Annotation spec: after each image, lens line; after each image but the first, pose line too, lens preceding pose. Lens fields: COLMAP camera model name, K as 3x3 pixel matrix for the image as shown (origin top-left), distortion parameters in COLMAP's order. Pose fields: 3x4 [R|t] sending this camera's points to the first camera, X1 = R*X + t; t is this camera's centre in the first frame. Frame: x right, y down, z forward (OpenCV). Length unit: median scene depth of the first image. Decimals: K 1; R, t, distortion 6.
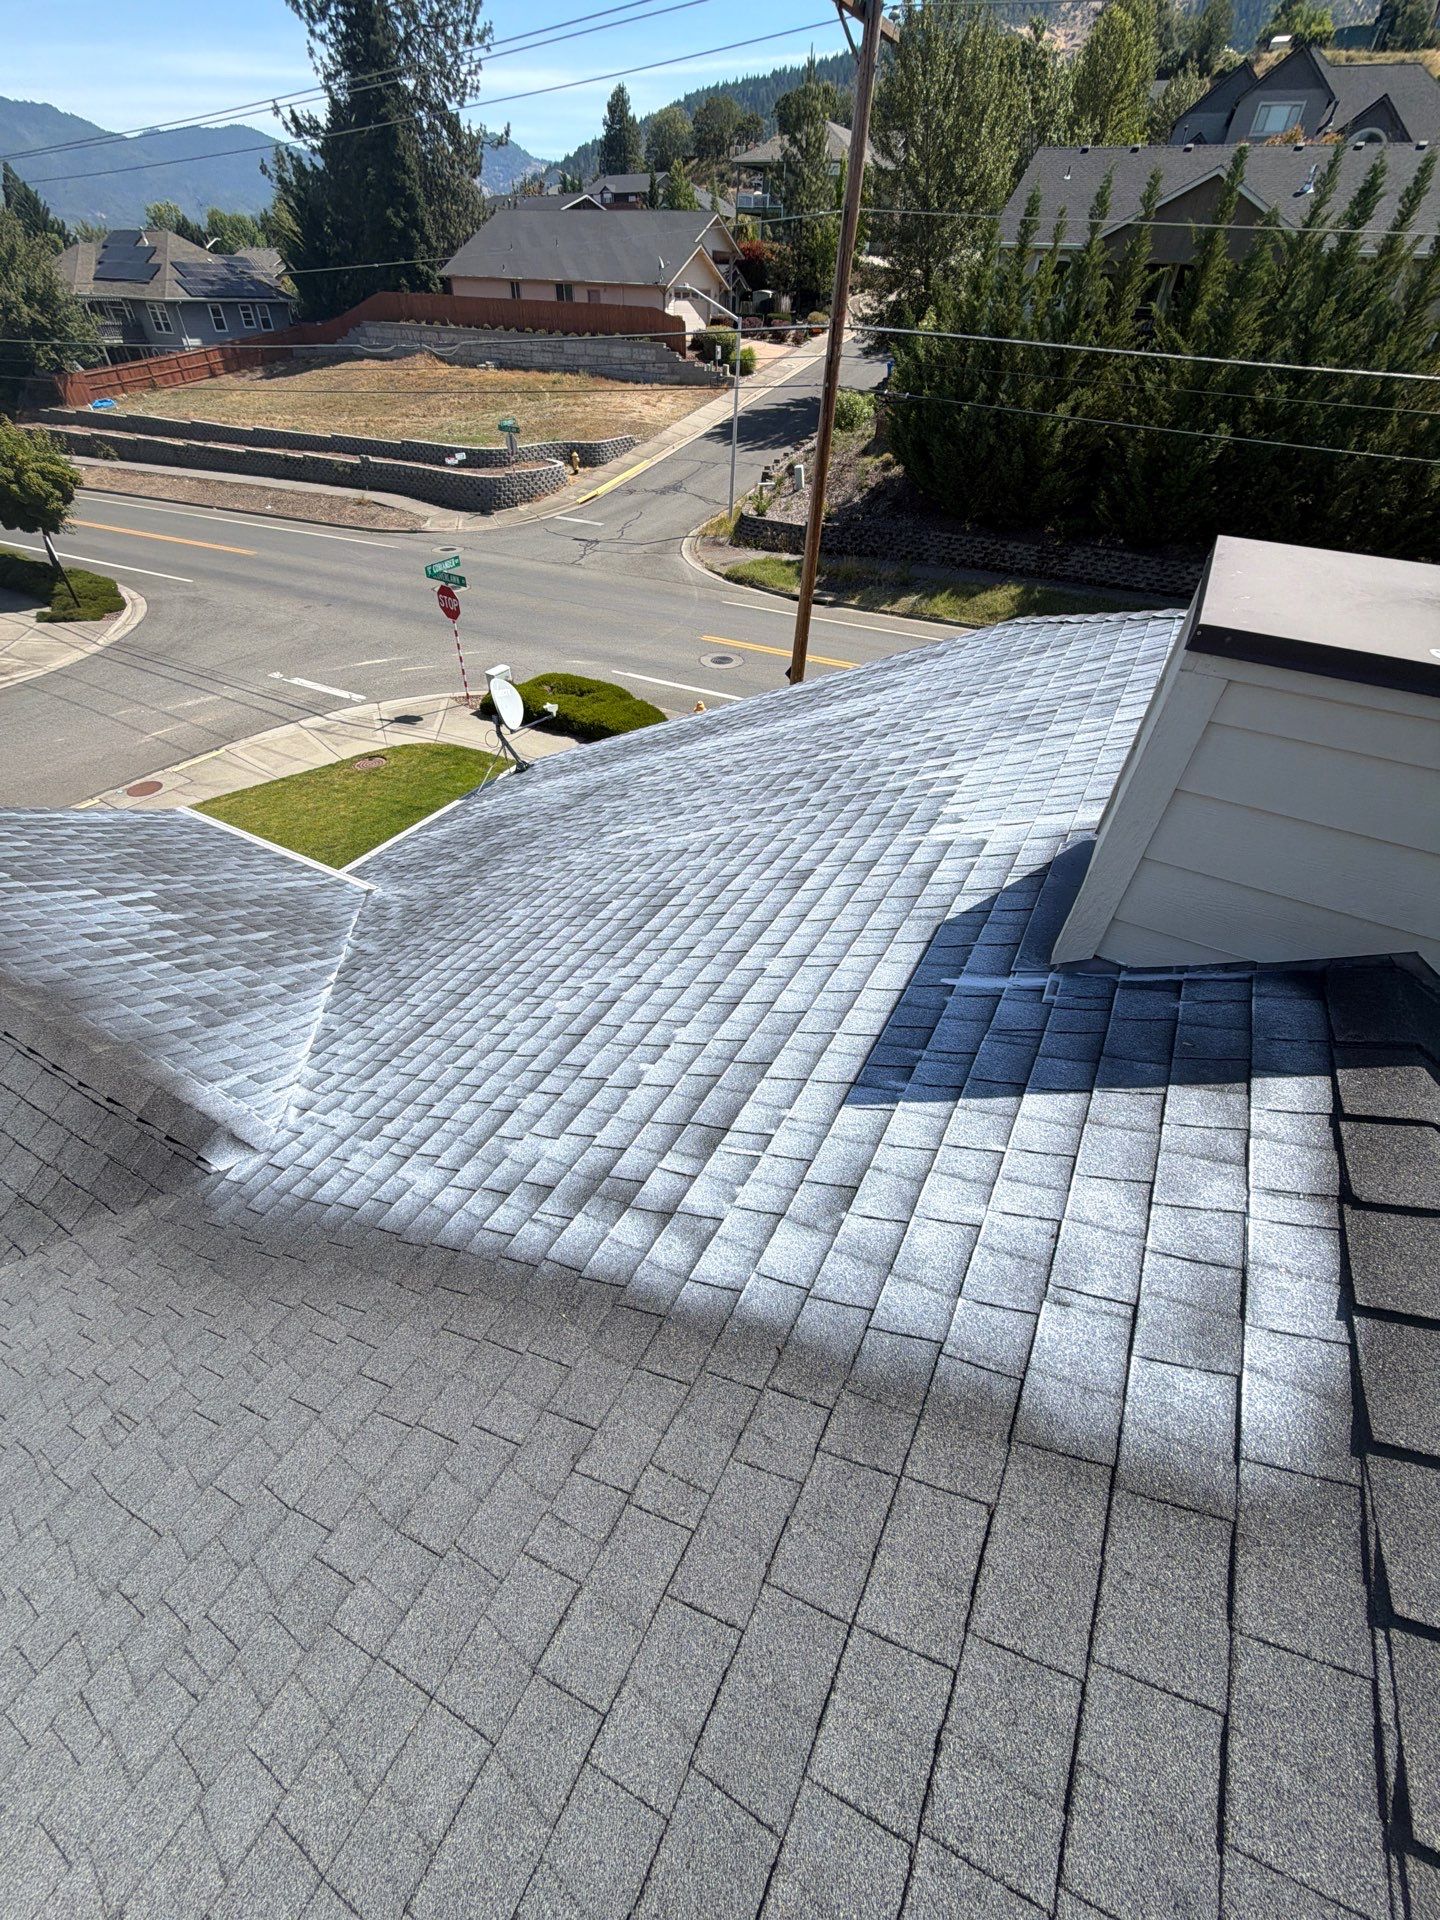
lens RADIAL K [[760.0, 0, 720.0], [0, 760.0, 960.0], [0, 0, 1]] dist [-0.000553, 0.000247]
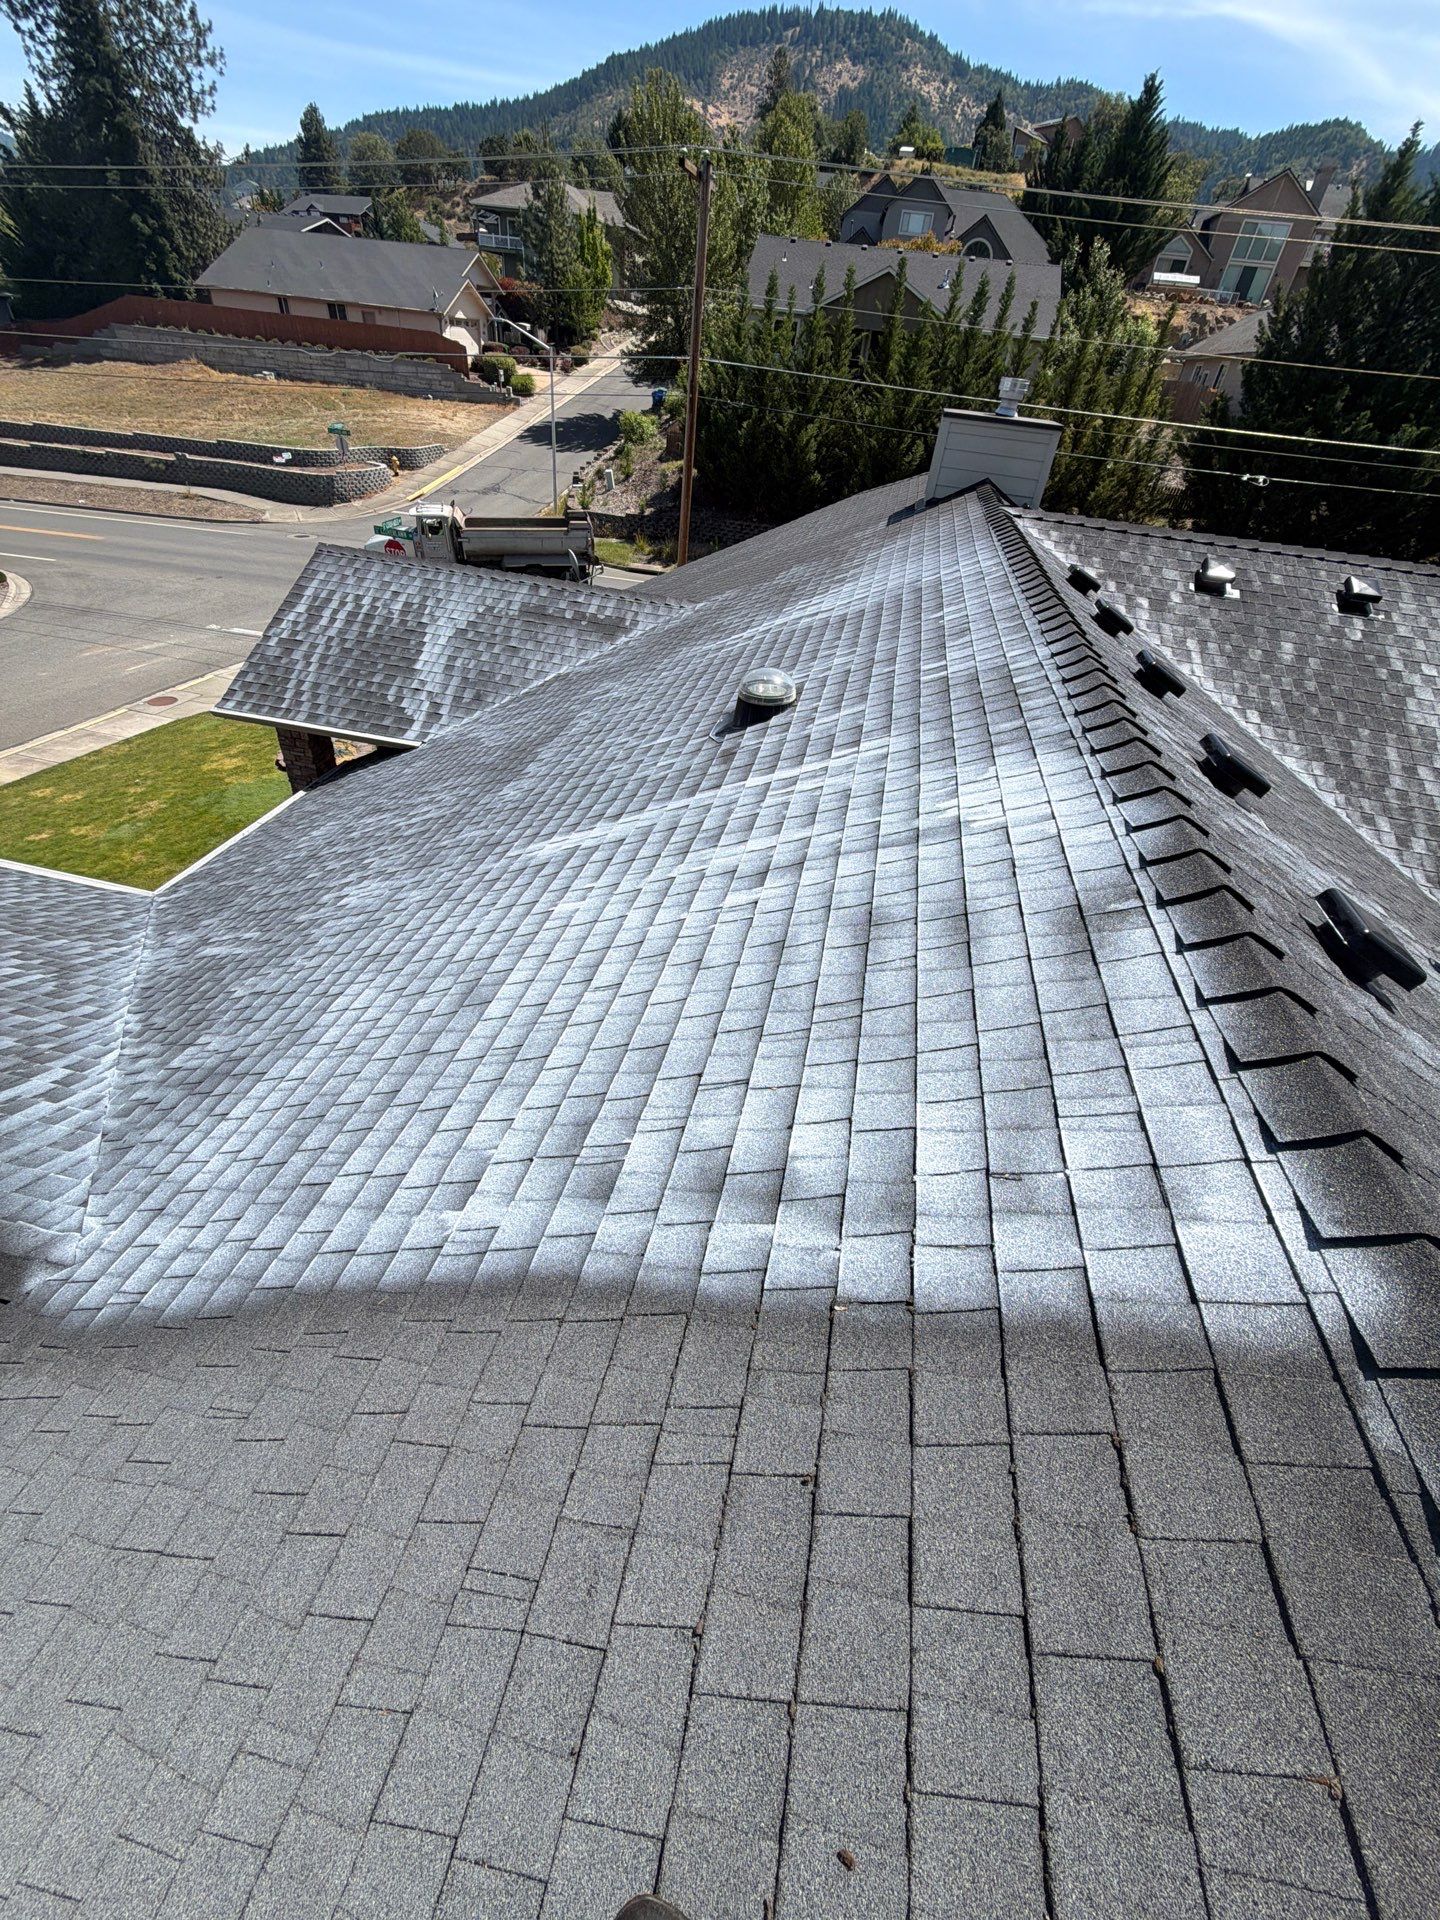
lens RADIAL K [[762.1, 0, 720.0], [0, 762.1, 960.0], [0, 0, 1]] dist [0.001281, -0.000123]
pose [[0.957612, -0.137278, 0.253249, -0.093280], [0.144686, 0.989419, -0.010769, 0.107162], [-0.249091, 0.046954, 0.967341, -0.122146]]
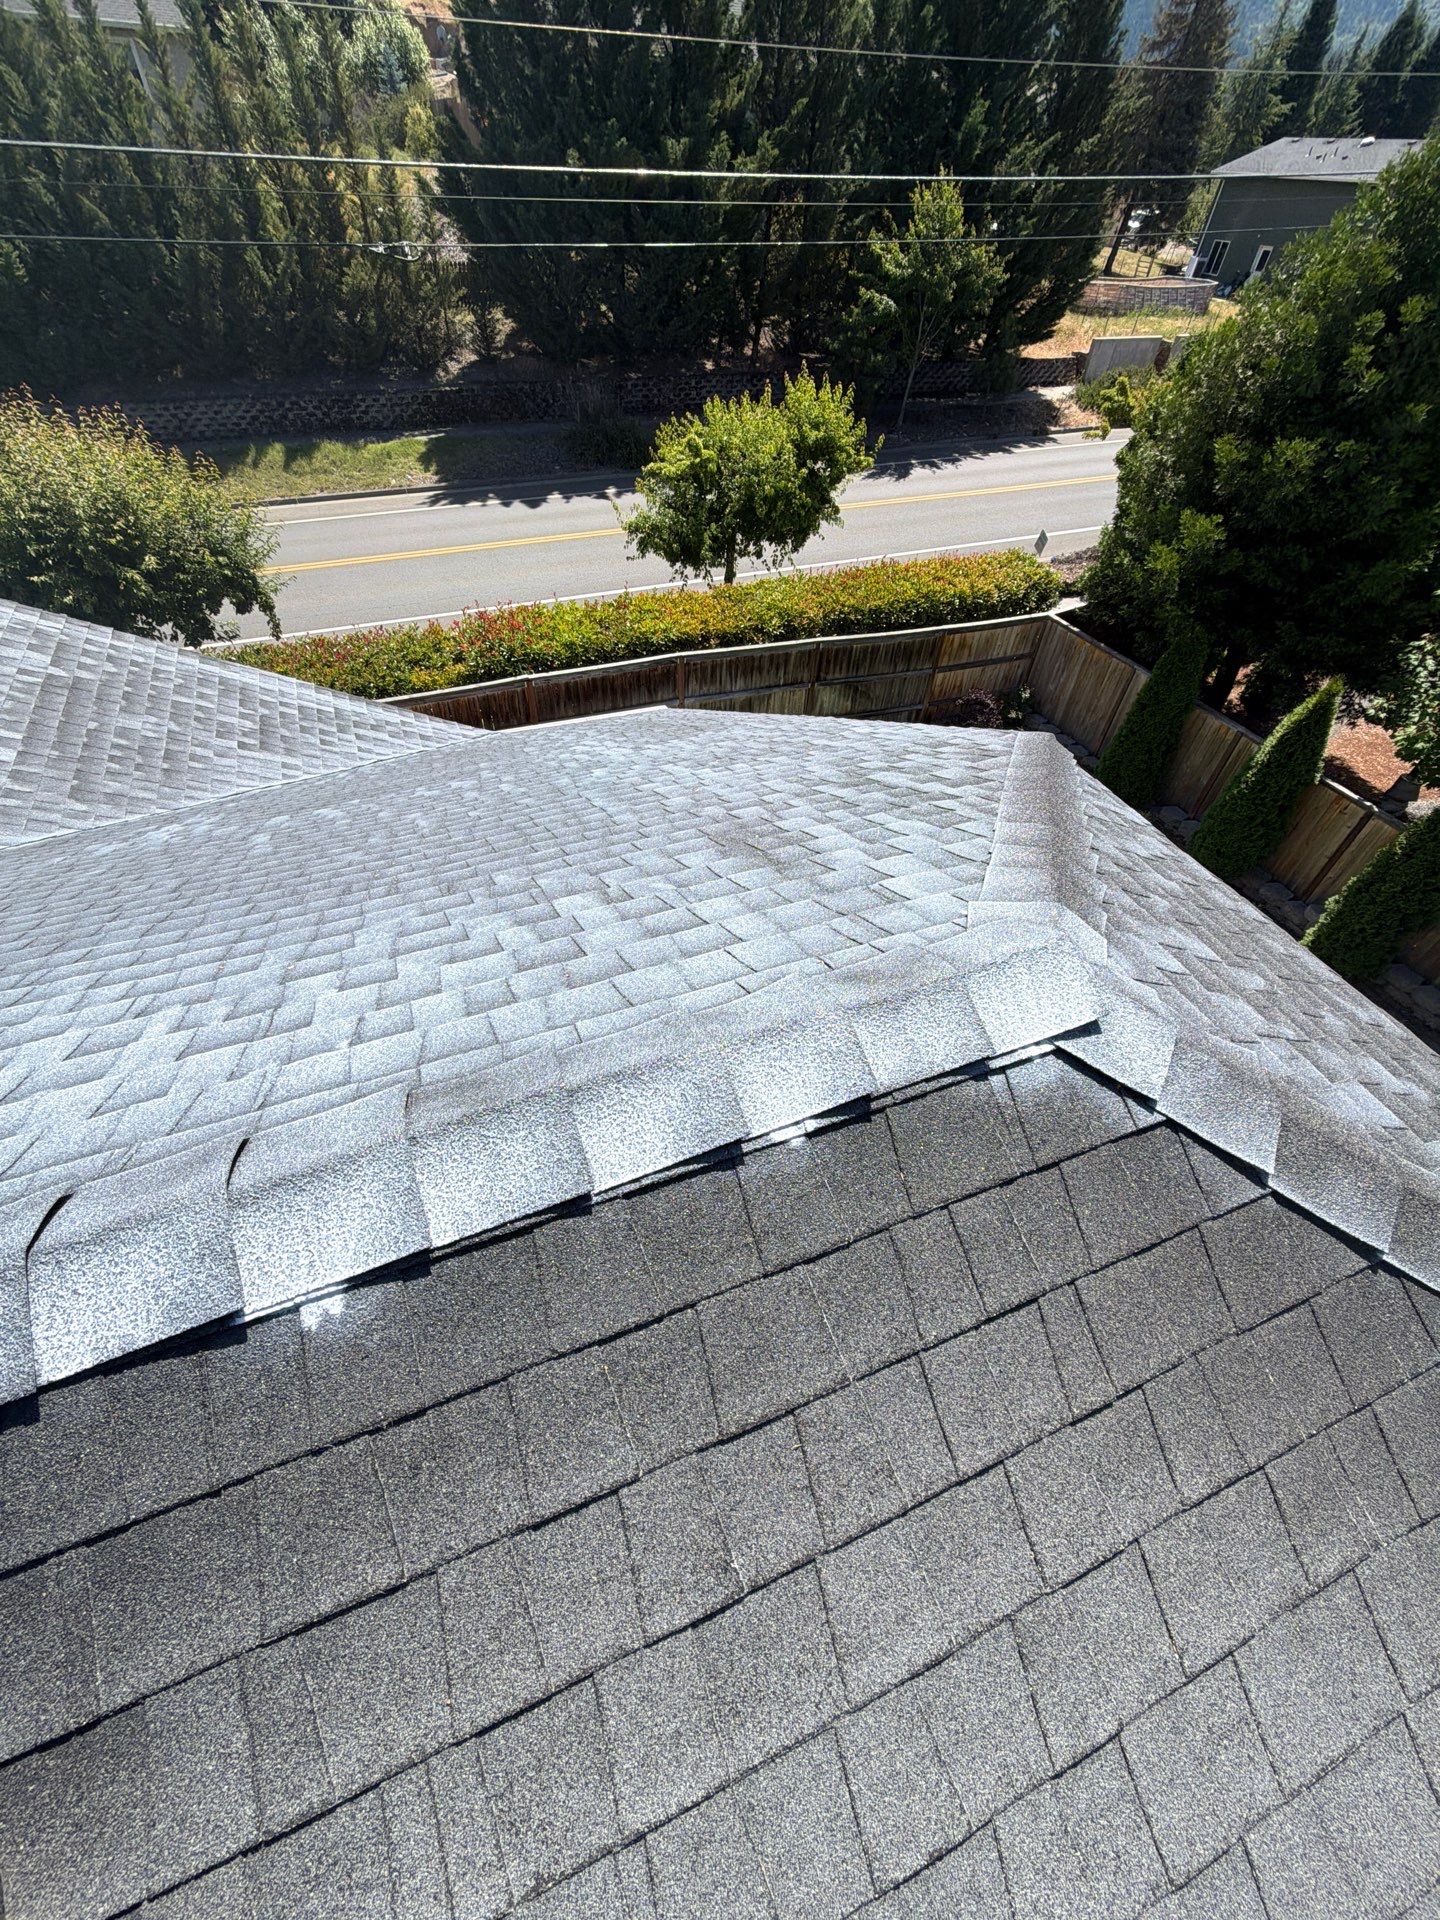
lens RADIAL K [[762.9, 0, 720.0], [0, 762.9, 960.0], [0, 0, 1]] dist [0.000725, -0.000196]
pose [[0.647473, -0.559384, 0.517560, 0.120938], [0.490501, 0.825654, 0.278754, 0.062684], [-0.583256, 0.073379, 0.808967, -0.055590]]
